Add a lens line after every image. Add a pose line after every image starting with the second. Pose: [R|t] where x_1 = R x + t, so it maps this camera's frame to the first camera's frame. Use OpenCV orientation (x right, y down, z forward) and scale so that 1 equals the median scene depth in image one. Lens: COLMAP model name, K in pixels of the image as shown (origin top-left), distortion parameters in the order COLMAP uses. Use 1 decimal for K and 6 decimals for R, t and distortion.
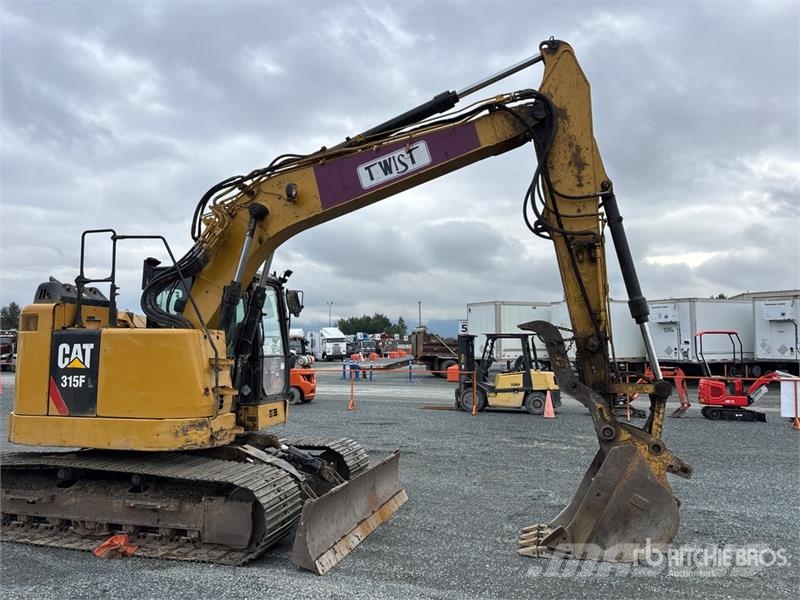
lens RADIAL K [[609.1, 0, 396.1], [0, 609.1, 304.9], [0, 0, 1]] dist [0.040248, -0.040545]
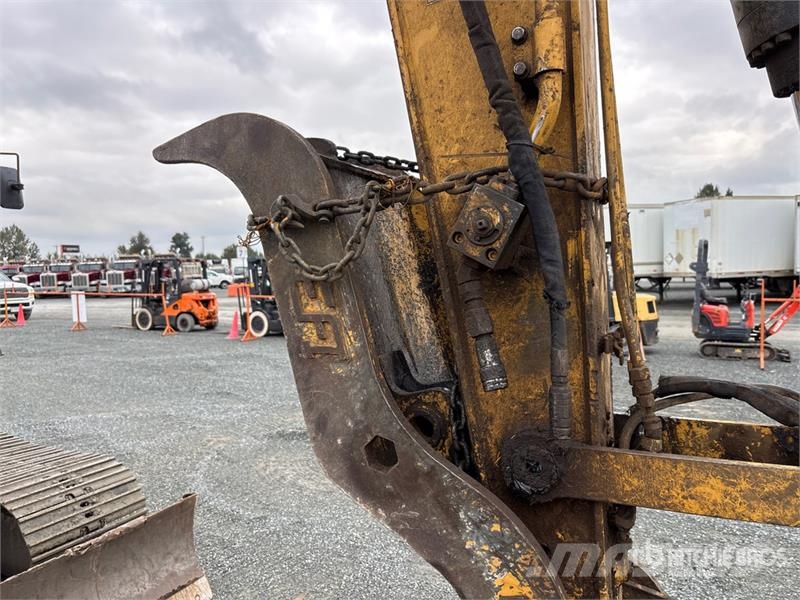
lens RADIAL K [[609.1, 0, 396.1], [0, 609.1, 304.9], [0, 0, 1]] dist [0.040248, -0.040545]
pose [[0.982629, -0.012183, -0.185181, 0.105711], [0.036499, 0.991041, 0.128474, 0.020556], [0.181957, -0.133001, 0.974270, 0.266169]]
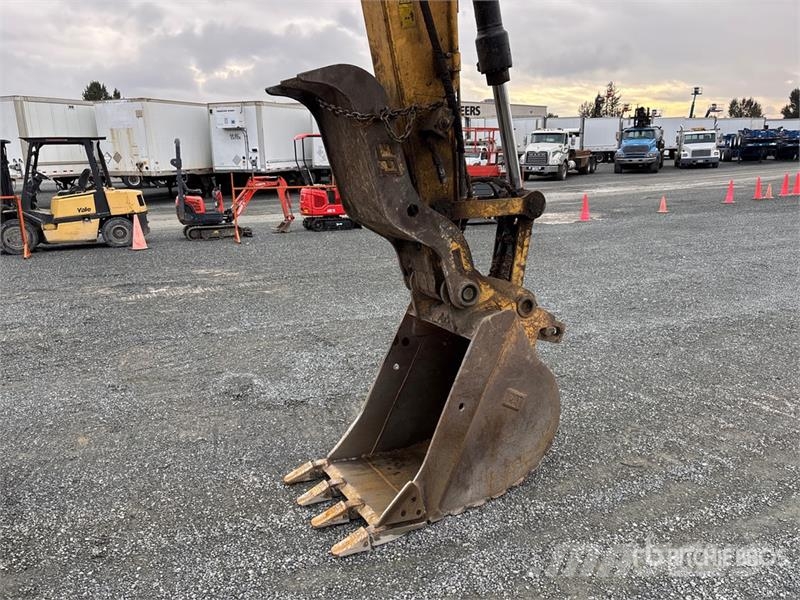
lens RADIAL K [[609.1, 0, 396.1], [0, 609.1, 304.9], [0, 0, 1]] dist [0.040248, -0.040545]
pose [[0.748255, -0.176209, 0.639582, -0.014616], [-0.020909, 0.957337, 0.288215, 0.020472], [-0.663082, -0.229032, 0.712648, 0.207082]]
